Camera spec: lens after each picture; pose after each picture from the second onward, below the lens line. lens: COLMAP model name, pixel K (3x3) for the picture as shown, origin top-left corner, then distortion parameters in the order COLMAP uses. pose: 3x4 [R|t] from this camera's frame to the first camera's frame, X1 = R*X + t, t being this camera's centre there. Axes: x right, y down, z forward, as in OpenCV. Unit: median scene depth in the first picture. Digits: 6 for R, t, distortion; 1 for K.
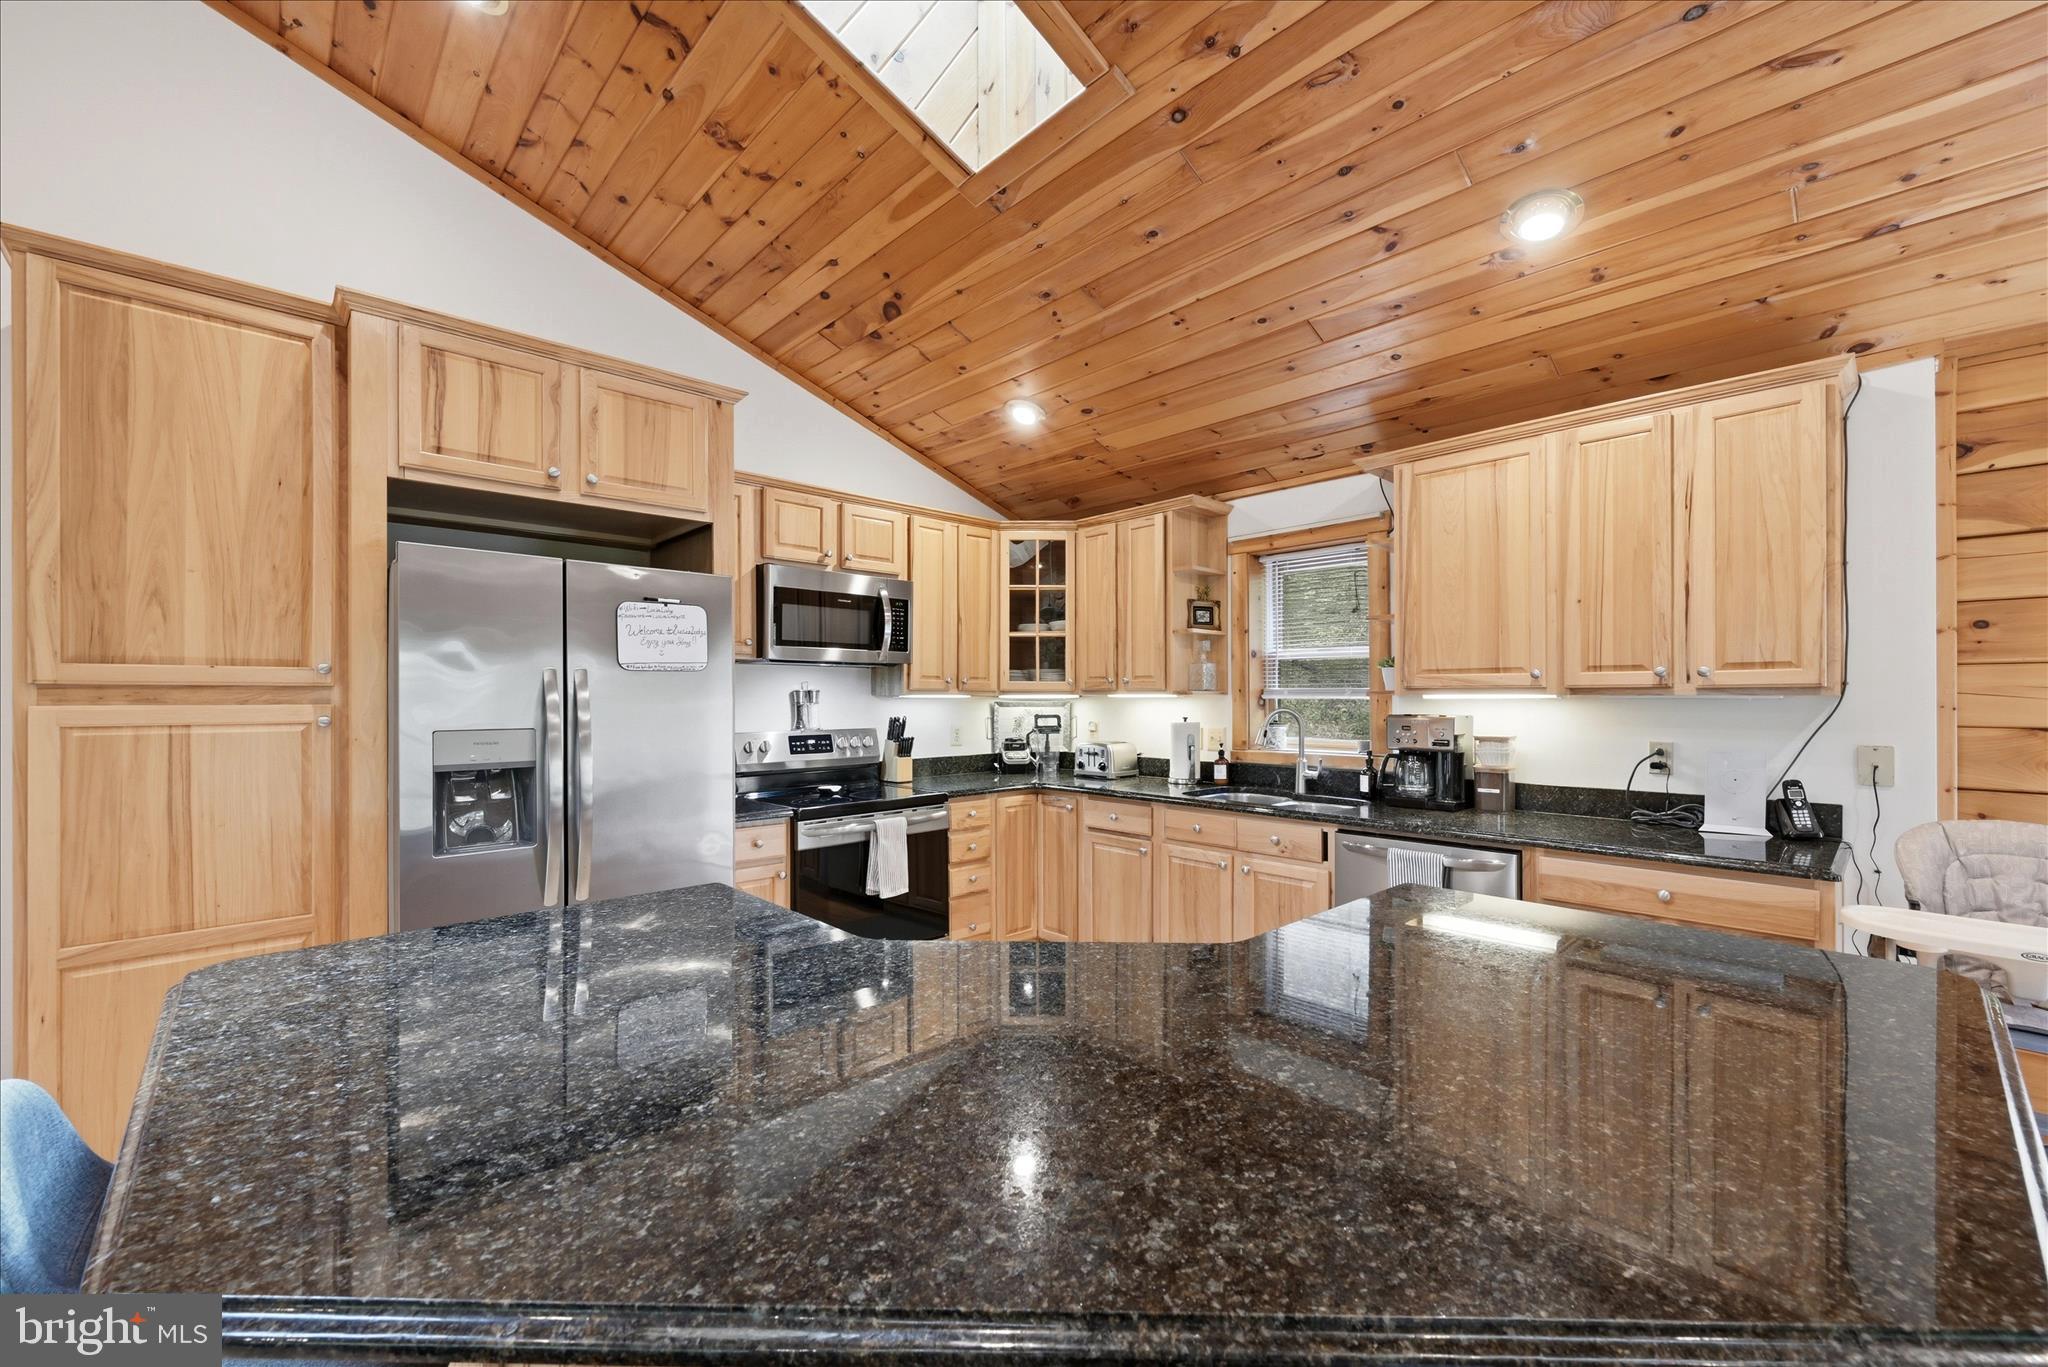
lens RADIAL K [[815.7, 0, 1022.8], [0, 815.7, 699.5], [0, 0, 1]] dist [-0.001294, 0.000800]
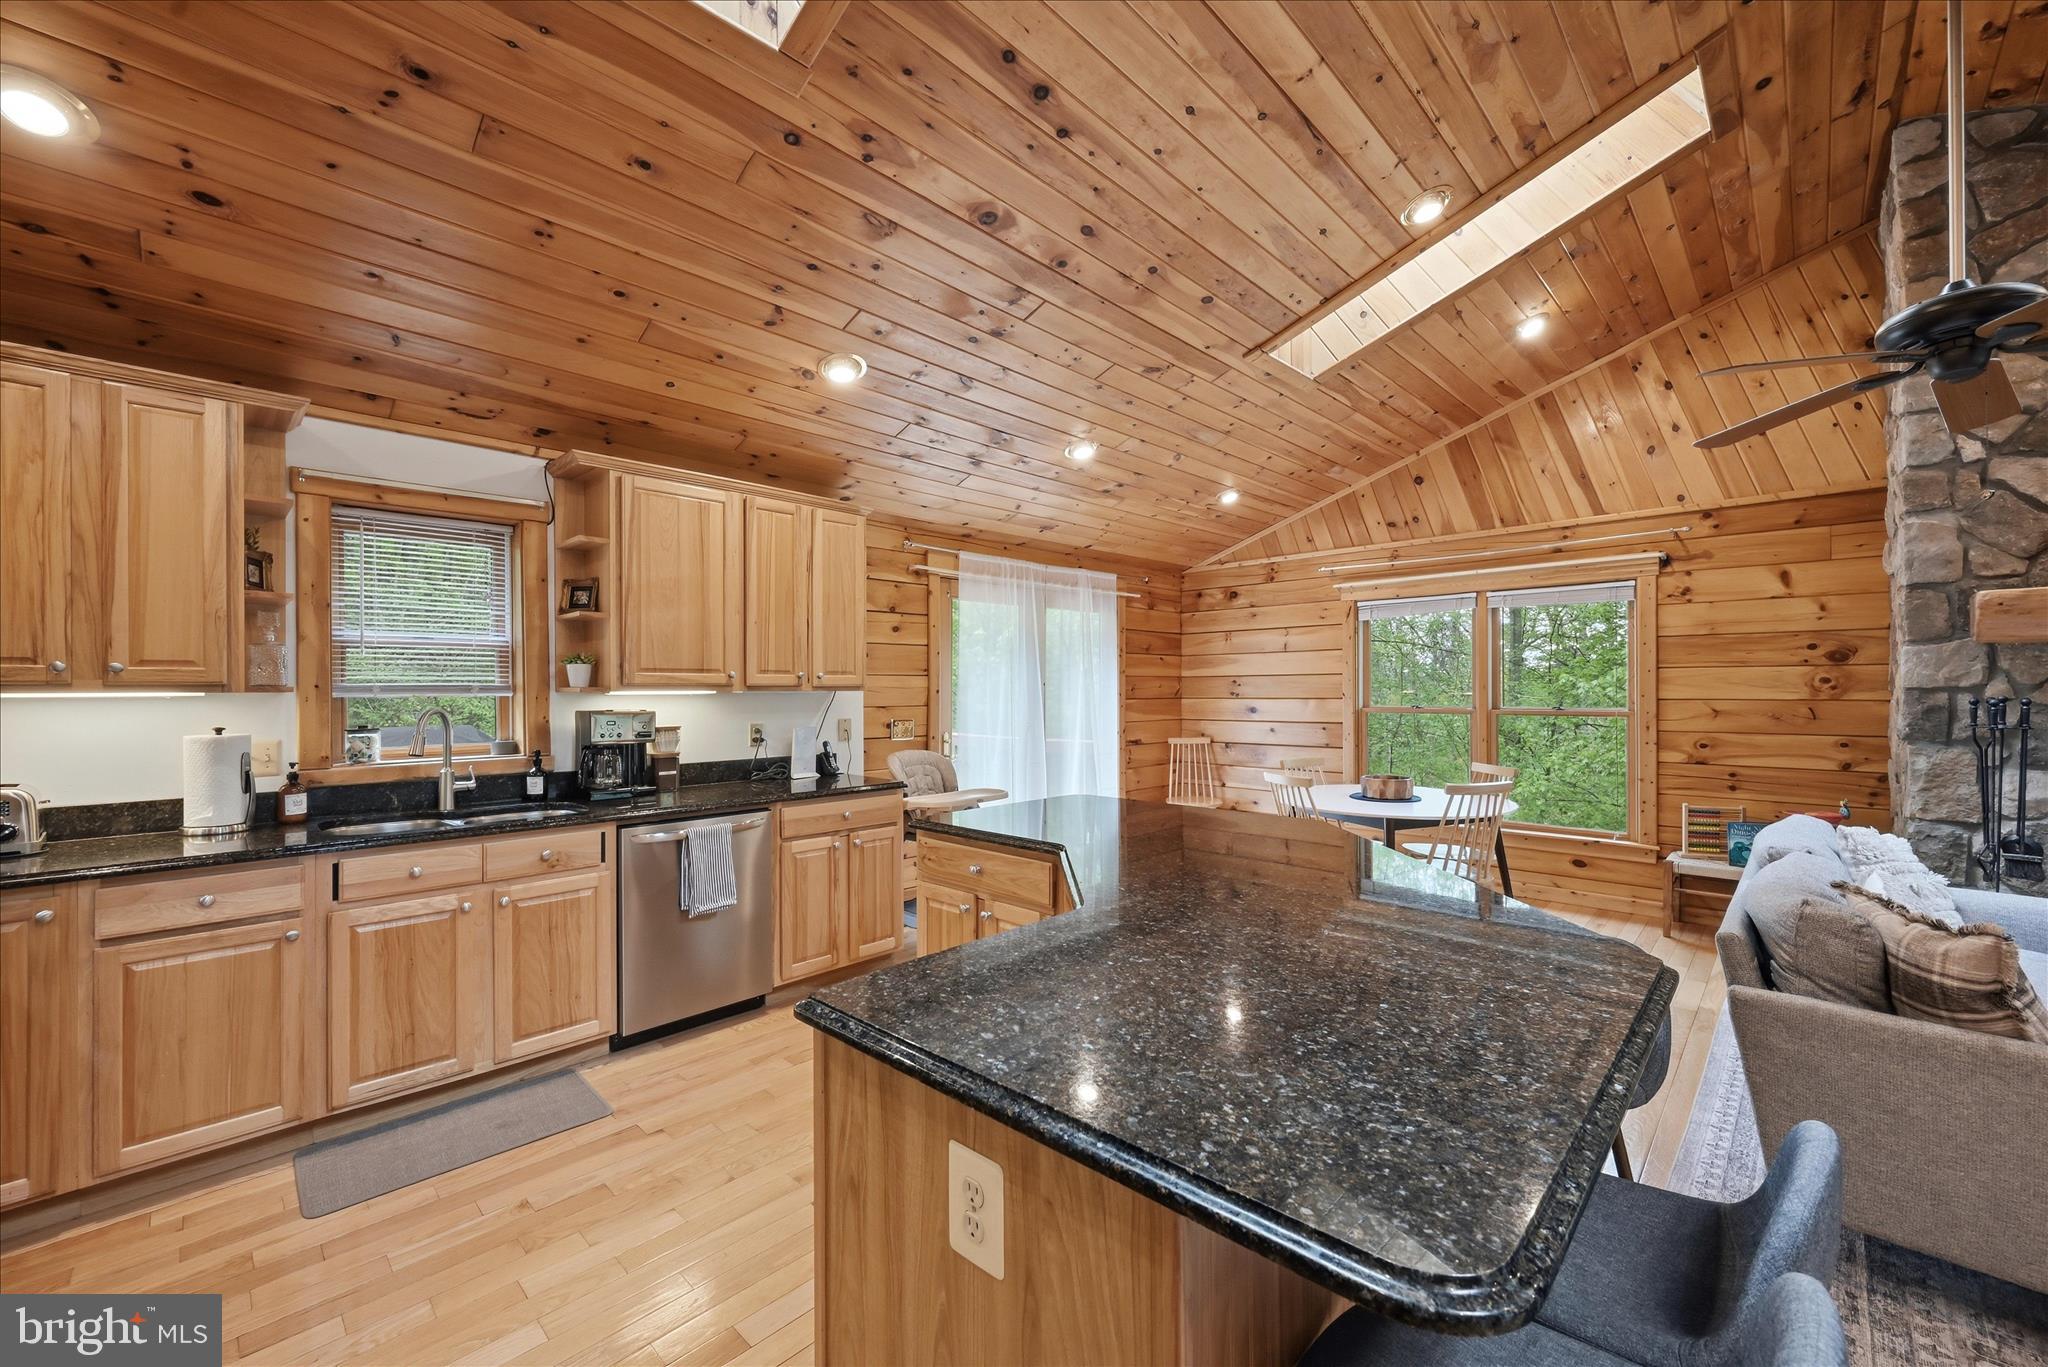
lens RADIAL K [[815.7, 0, 1030.1], [0, 815.7, 684.4], [0, 0, 1]] dist [-0.001294, 0.000800]
pose [[-0.054524, 0.008691, 0.998475, -0.523030], [0.010478, 0.999912, -0.008132, -0.000184], [-0.998458, 0.010018, -0.054610, 0.455487]]
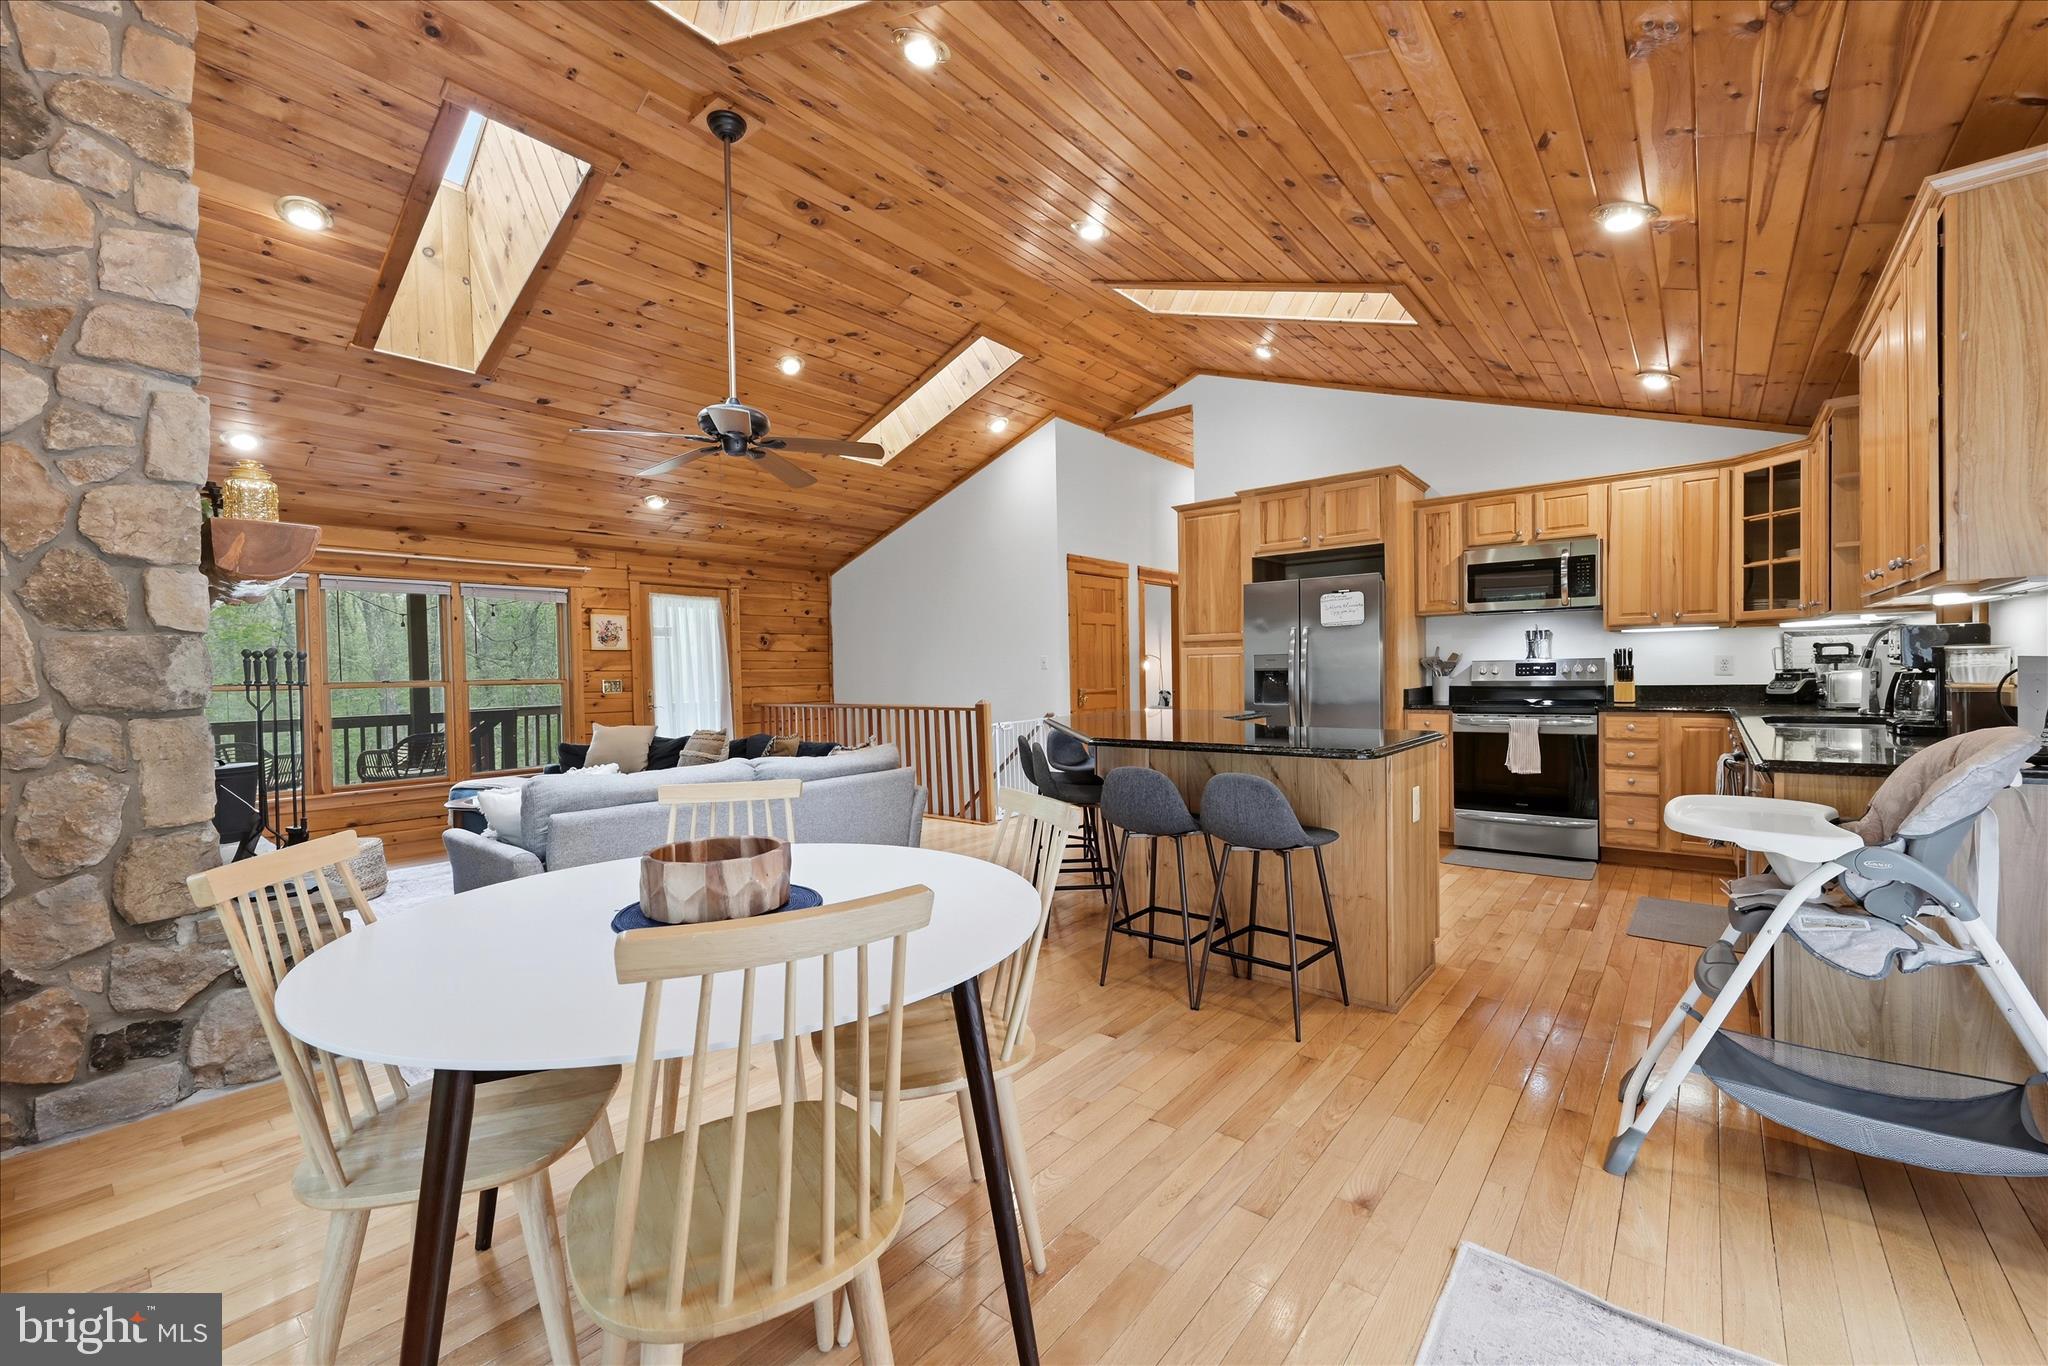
lens RADIAL K [[815.7, 0, 1028.1], [0, 815.7, 689.7], [0, 0, 1]] dist [-0.001294, 0.000800]
pose [[0.129714, 0.025454, -0.991225, 1.064420], [0.017043, 0.999466, 0.027896, 0.038670], [0.991405, -0.020512, 0.129211, -0.032028]]
